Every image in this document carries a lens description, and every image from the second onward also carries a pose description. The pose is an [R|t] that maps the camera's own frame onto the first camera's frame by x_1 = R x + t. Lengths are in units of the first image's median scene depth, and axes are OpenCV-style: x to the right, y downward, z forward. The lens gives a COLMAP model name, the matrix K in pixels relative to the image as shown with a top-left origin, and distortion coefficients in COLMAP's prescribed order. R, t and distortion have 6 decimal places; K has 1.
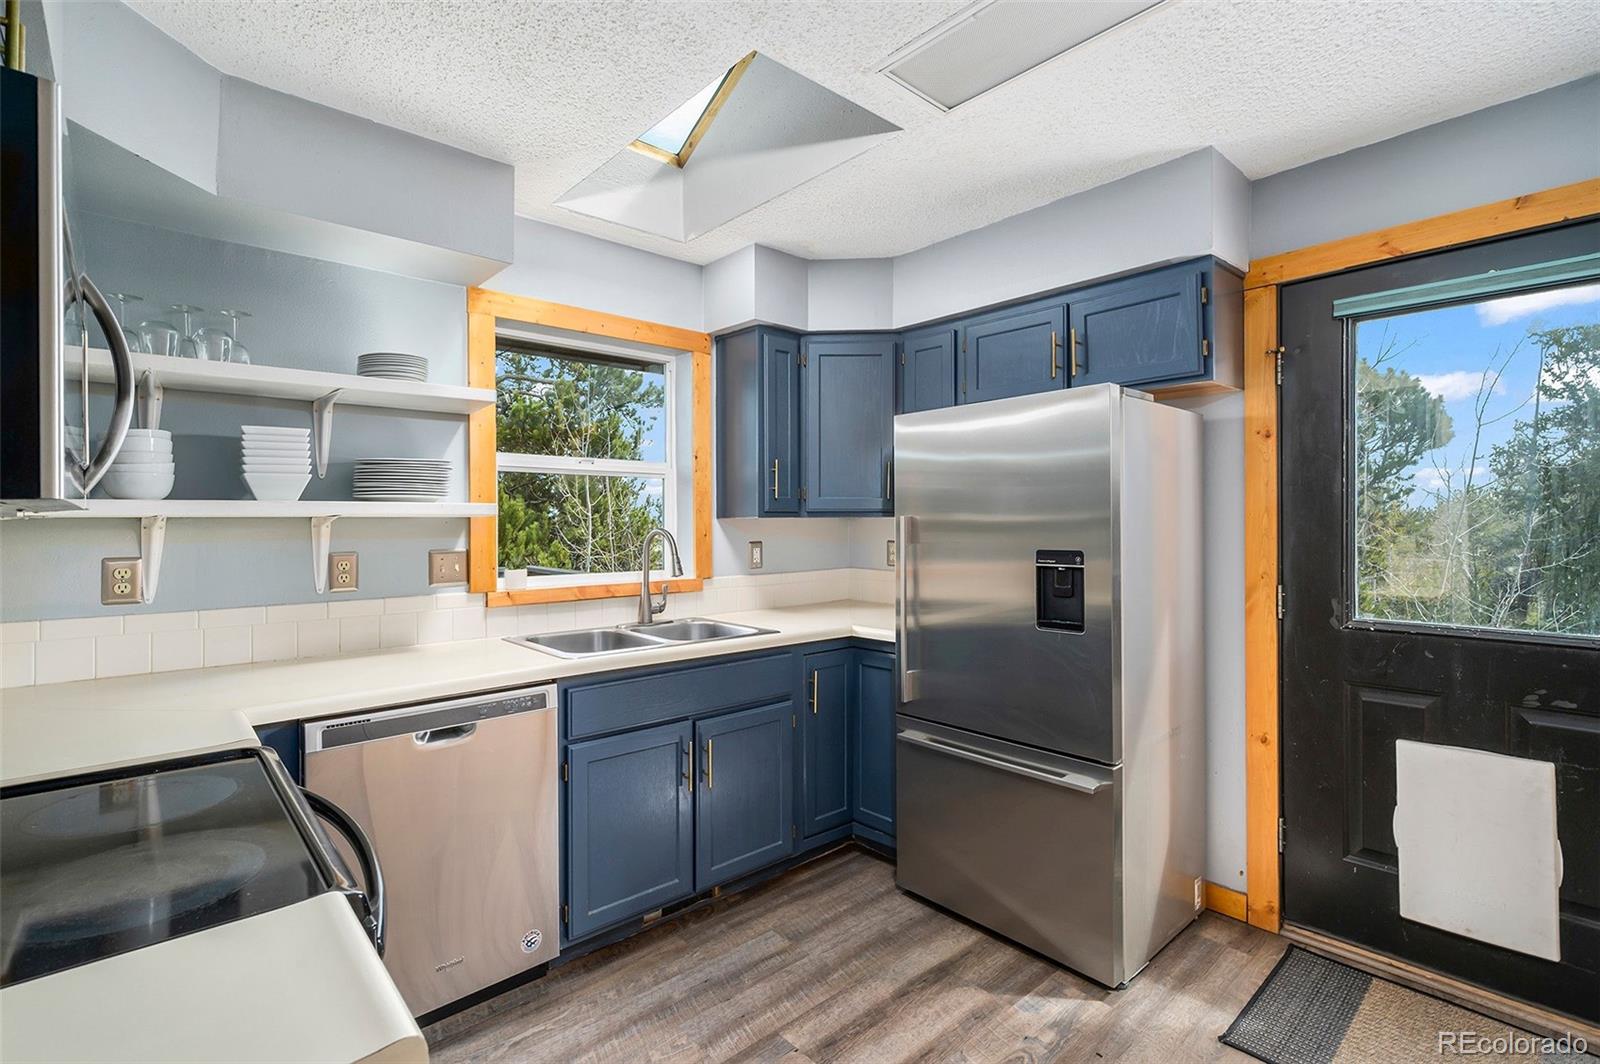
lens RADIAL K [[738.8, 0, 796.7], [0, 738.8, 523.0], [0, 0, 1]] dist [0.002157, 0.000181]
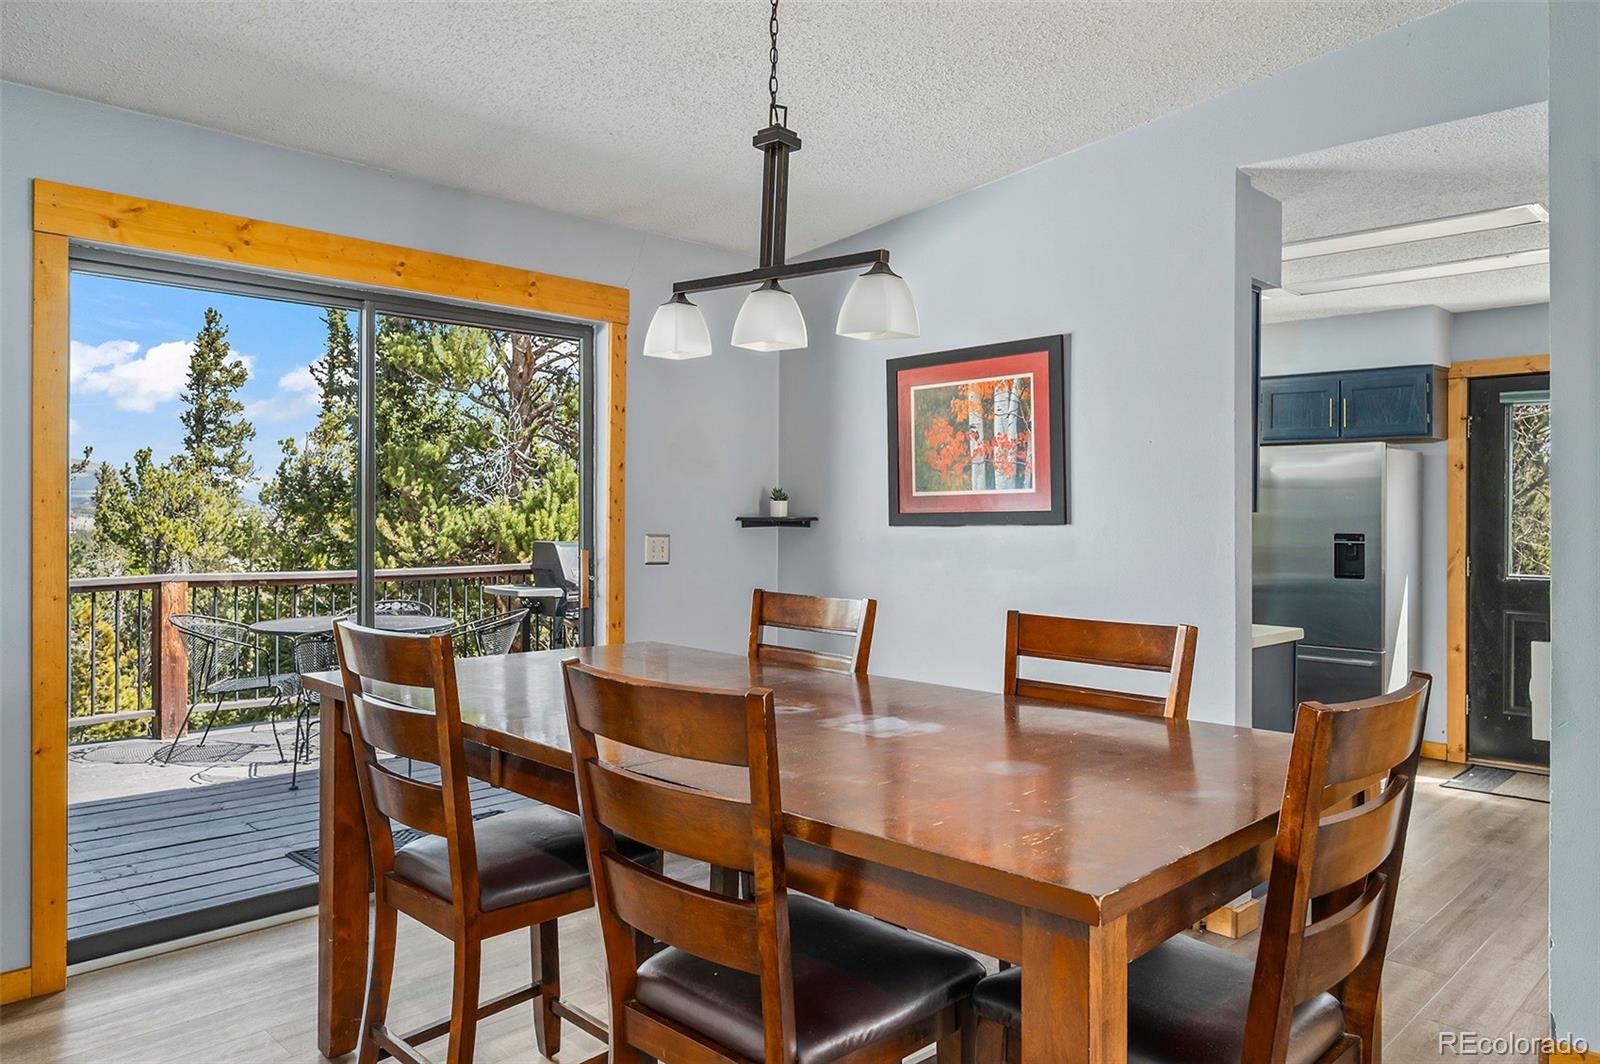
lens RADIAL K [[1103.6, 0, 800.6], [0, 1103.6, 527.9], [0, 0, 1]] dist [-0.002350, -0.002719]
pose [[0.998422, 0.007612, 0.055632, -1.017853], [-0.007723, 0.999969, 0.001791, 0.026618], [-0.055616, -0.002218, 0.998450, -1.441060]]
